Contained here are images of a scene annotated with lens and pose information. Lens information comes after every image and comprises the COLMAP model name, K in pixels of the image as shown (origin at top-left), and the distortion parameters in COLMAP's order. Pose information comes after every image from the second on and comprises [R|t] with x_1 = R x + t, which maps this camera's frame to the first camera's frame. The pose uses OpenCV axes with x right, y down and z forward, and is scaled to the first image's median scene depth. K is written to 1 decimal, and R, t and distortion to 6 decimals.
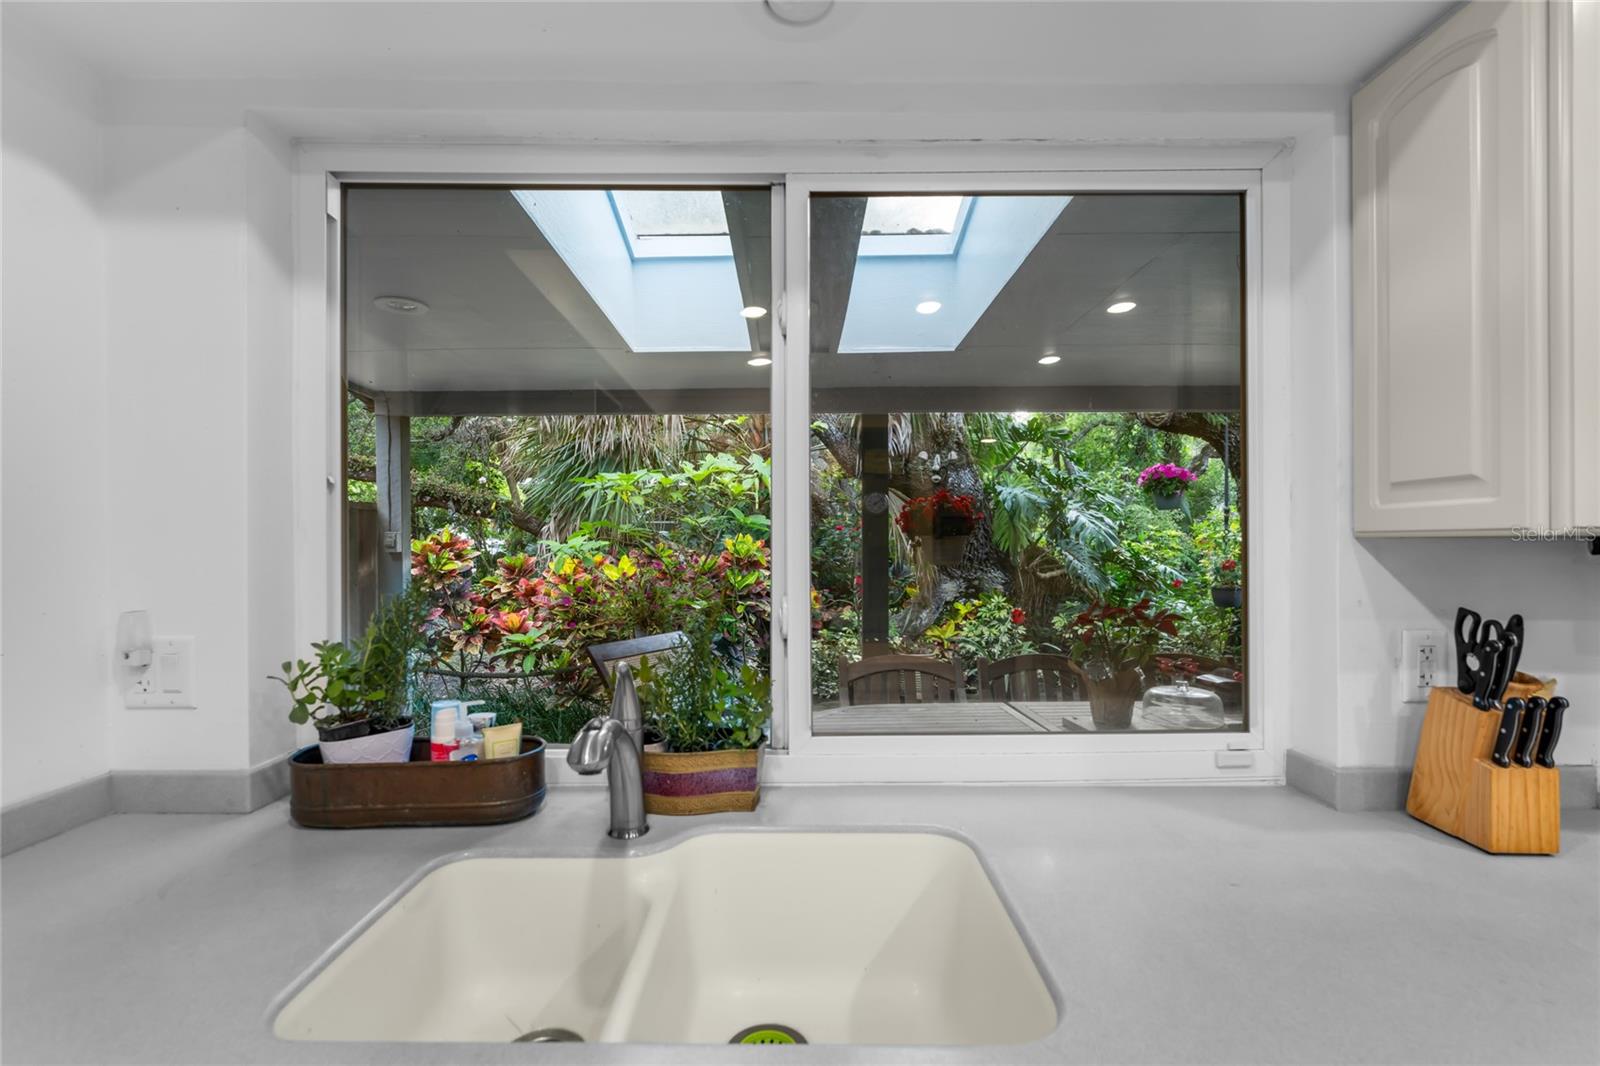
lens RADIAL K [[726.7, 0, 797.0], [0, 726.7, 534.0], [0, 0, 1]] dist [-0.004649, -0.000240]
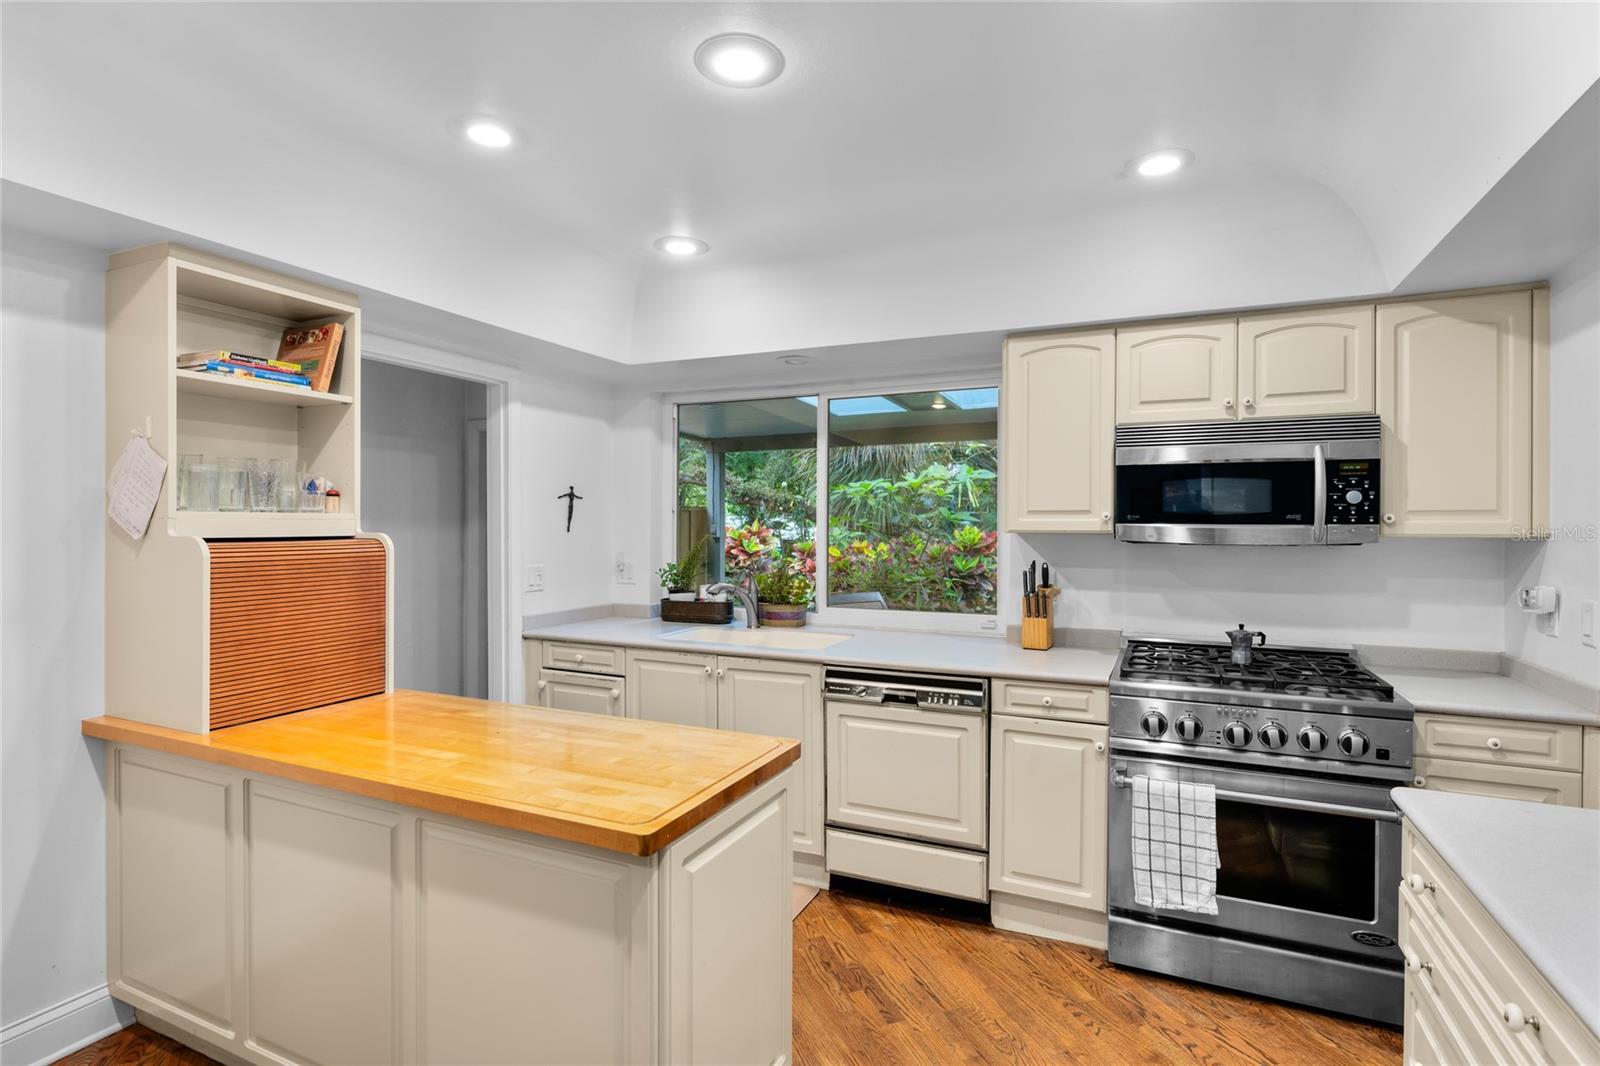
lens RADIAL K [[784.7, 0, 805.8], [0, 784.7, 527.8], [0, 0, 1]] dist [-0.006095, -0.000794]
pose [[0.909108, 0.007036, -0.416501, 0.892644], [-0.004769, 0.999968, 0.006484, -0.020227], [0.416533, -0.003909, 0.909112, -1.270385]]
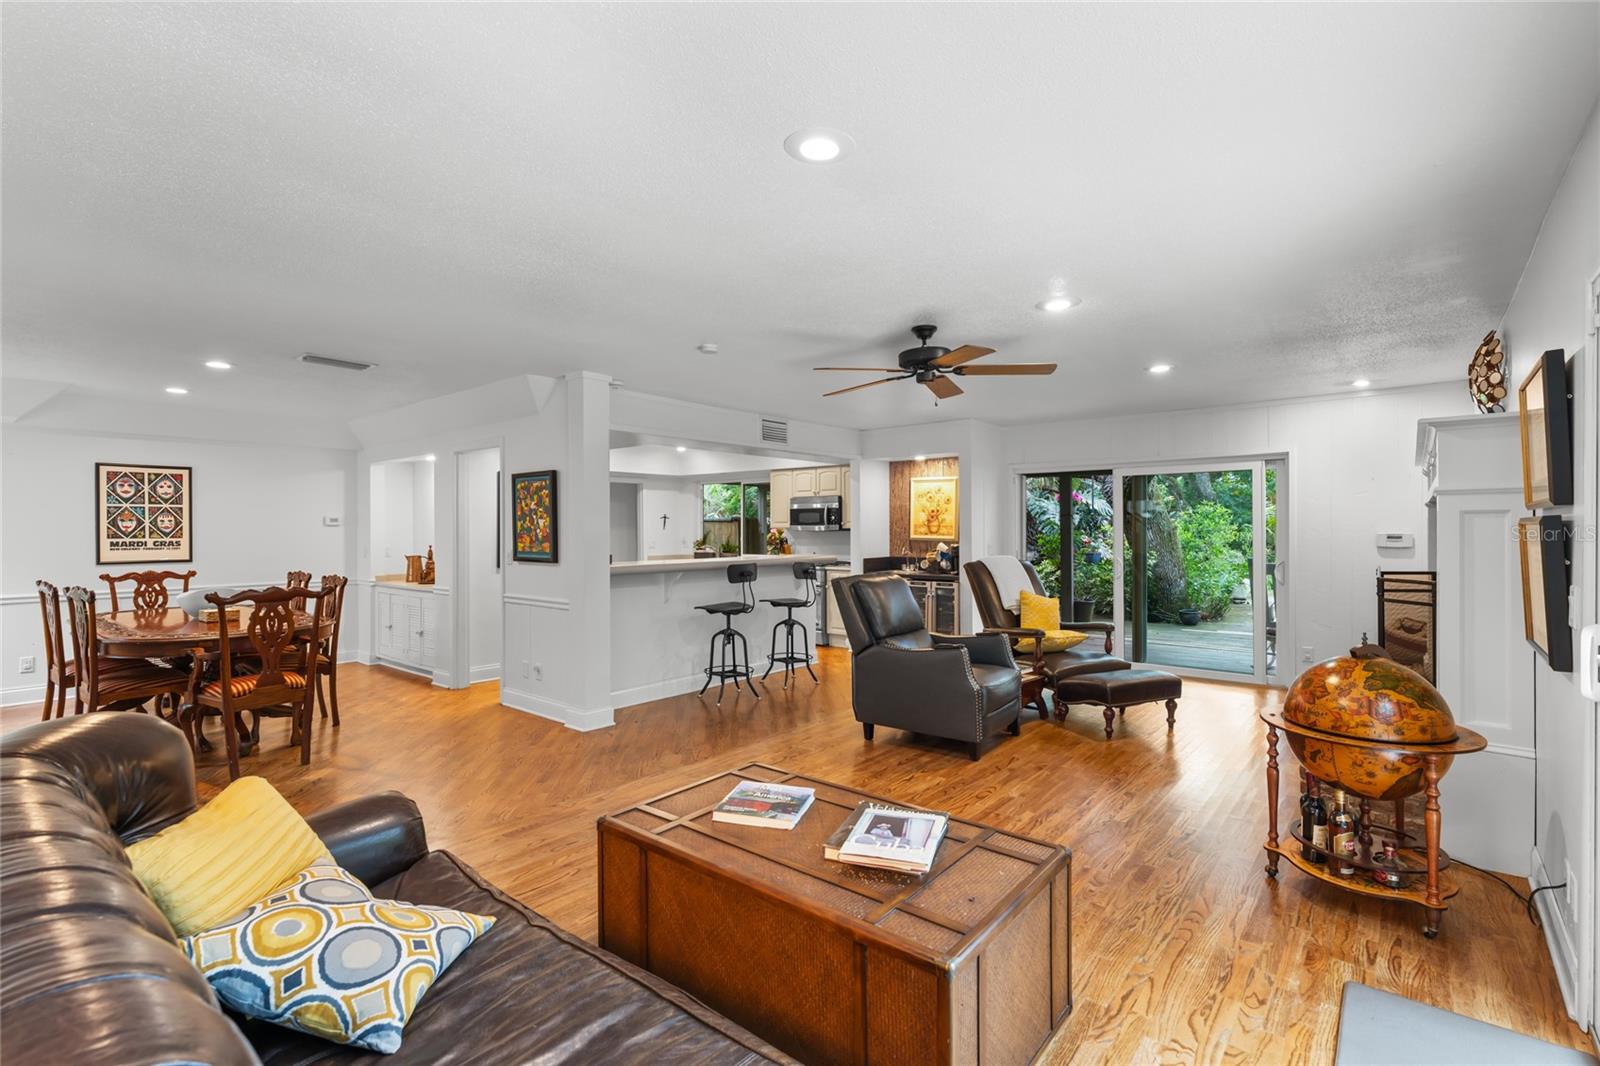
lens RADIAL K [[722.7, 0, 794.7], [0, 722.7, 522.9], [0, 0, 1]] dist [-0.002169, 0.000022]
pose [[0.759906, -0.005082, -0.650013, 4.350221], [0.003615, 0.999987, -0.003592, -0.019338], [0.650023, 0.000380, 0.759915, -3.595635]]
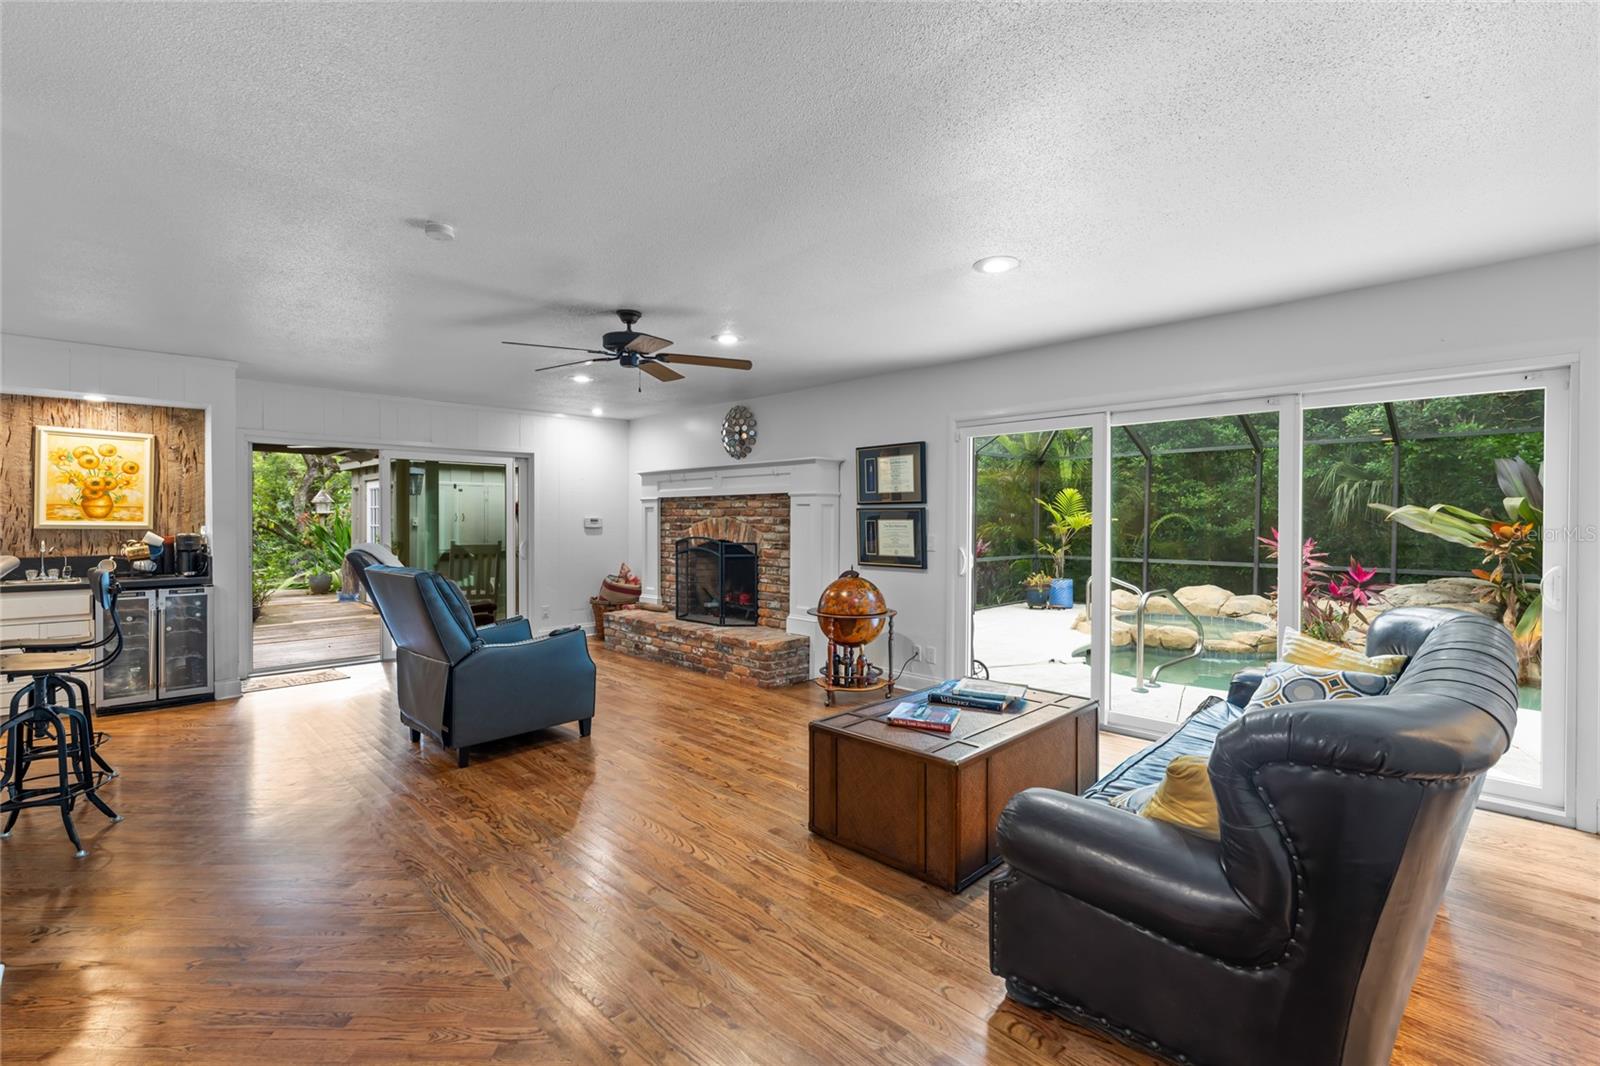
lens RADIAL K [[726.7, 0, 798.8], [0, 726.7, 521.4], [0, 0, 1]] dist [-0.004649, -0.000240]
pose [[0.706240, 0.001413, 0.707972, 1.876757], [-0.006094, 0.999973, 0.004084, 0.019822], [-0.707947, -0.007199, 0.706229, -3.641606]]
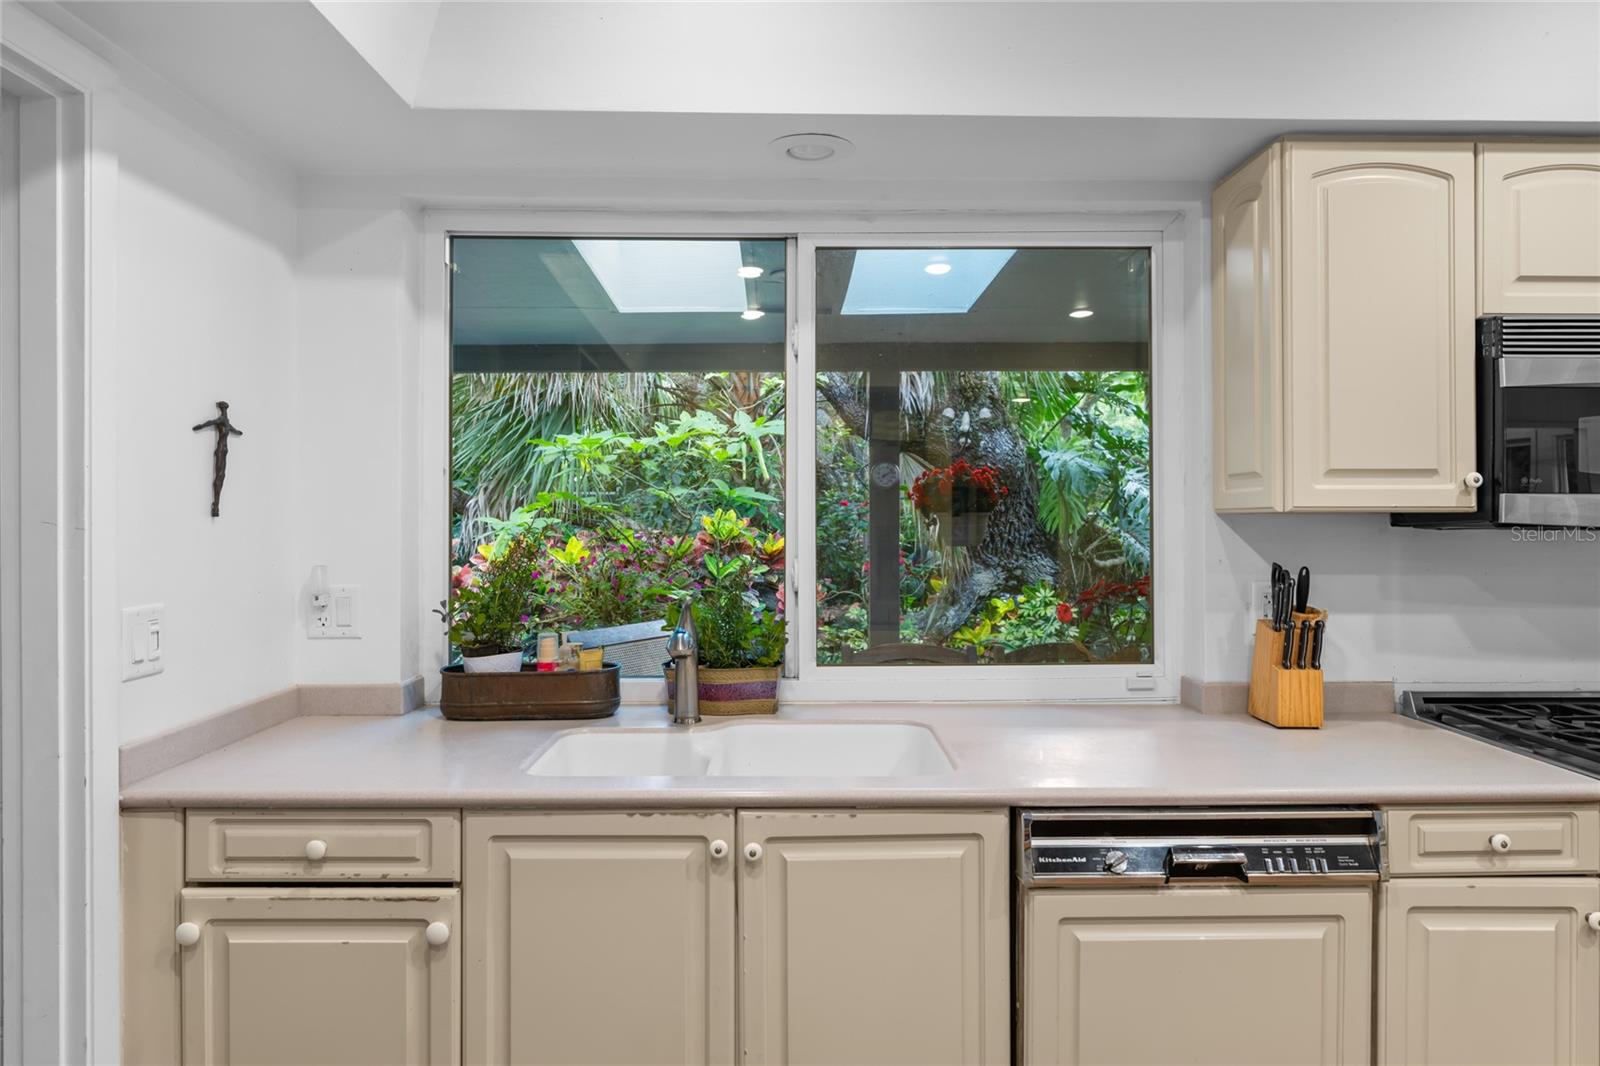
lens RADIAL K [[1075.8, 0, 800.4], [0, 1075.8, 502.6], [0, 0, 1]] dist [-0.002595, 0.001498]
pose [[0.999898, 0.002242, 0.014111, -0.028774], [-0.002141, 0.999972, -0.007178, 0.000424], [-0.014126, 0.007147, 0.999875, -0.729182]]
